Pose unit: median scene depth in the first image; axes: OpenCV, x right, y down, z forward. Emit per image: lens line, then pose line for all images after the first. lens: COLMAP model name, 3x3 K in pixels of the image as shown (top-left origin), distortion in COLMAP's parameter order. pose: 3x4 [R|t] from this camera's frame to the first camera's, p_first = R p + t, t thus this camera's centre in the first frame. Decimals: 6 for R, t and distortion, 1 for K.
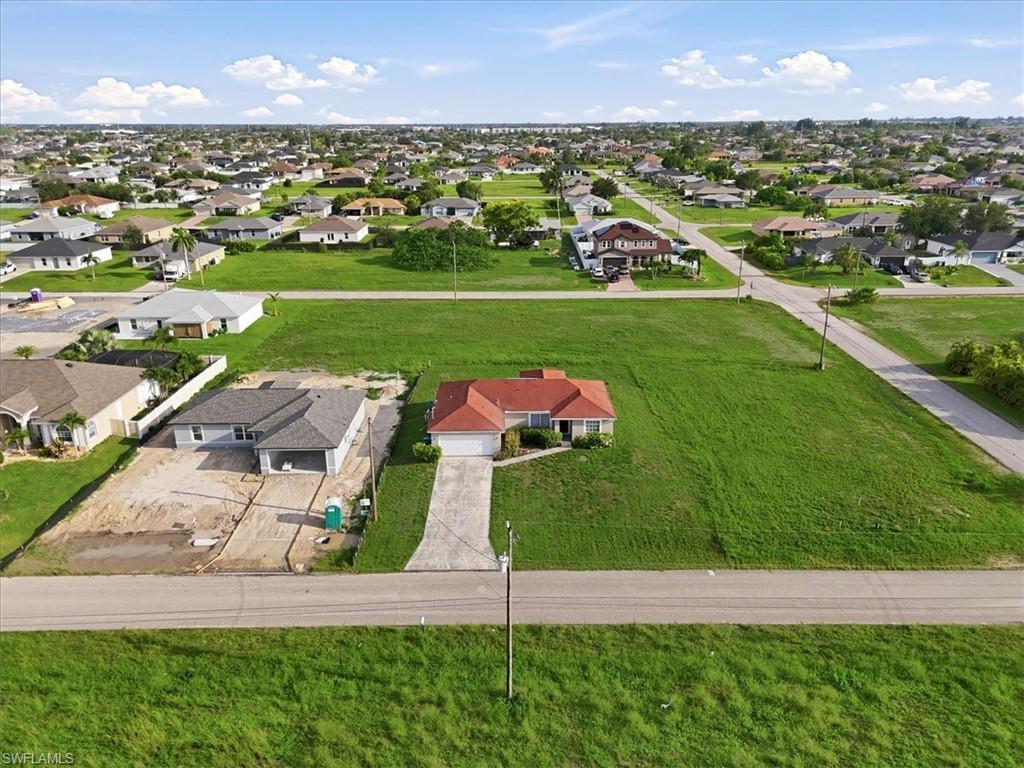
lens RADIAL K [[756.3, 0, 512.0], [0, 756.3, 384.0], [0, 0, 1]] dist [0.048829, -0.037363]
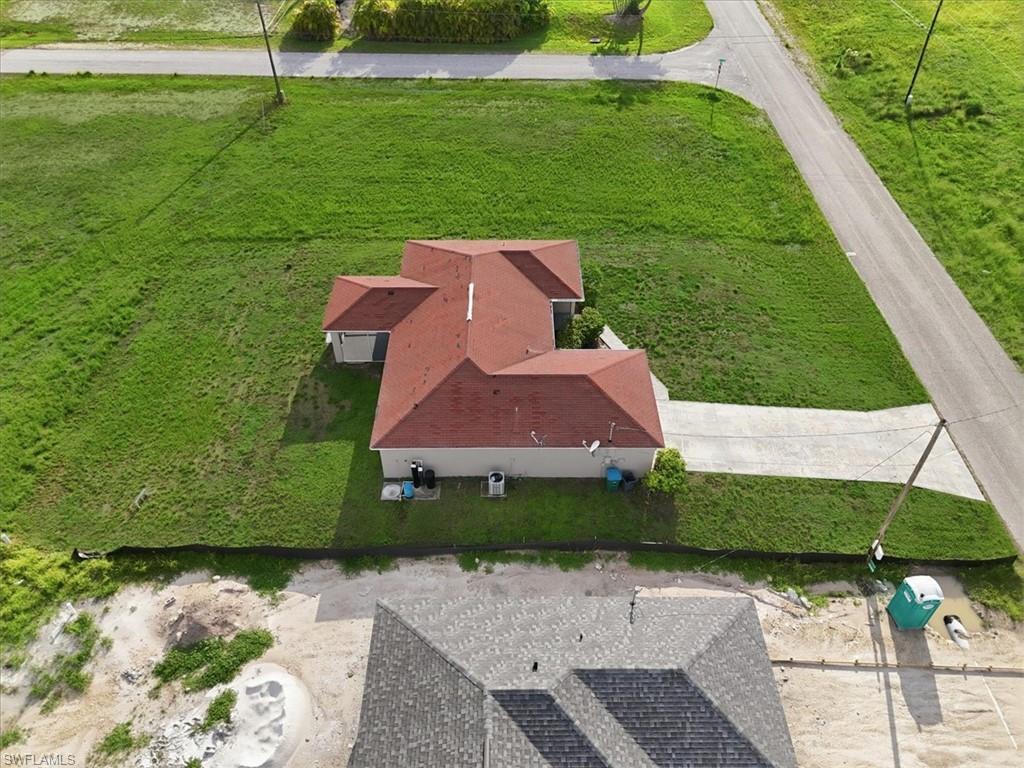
lens RADIAL K [[756.3, 0, 512.0], [0, 756.3, 384.0], [0, 0, 1]] dist [0.048829, -0.037363]
pose [[-0.002462, -0.683452, 0.729991, -0.435222], [0.322842, 0.690361, 0.647438, -0.317255], [-0.946450, 0.237265, 0.218947, 0.920417]]
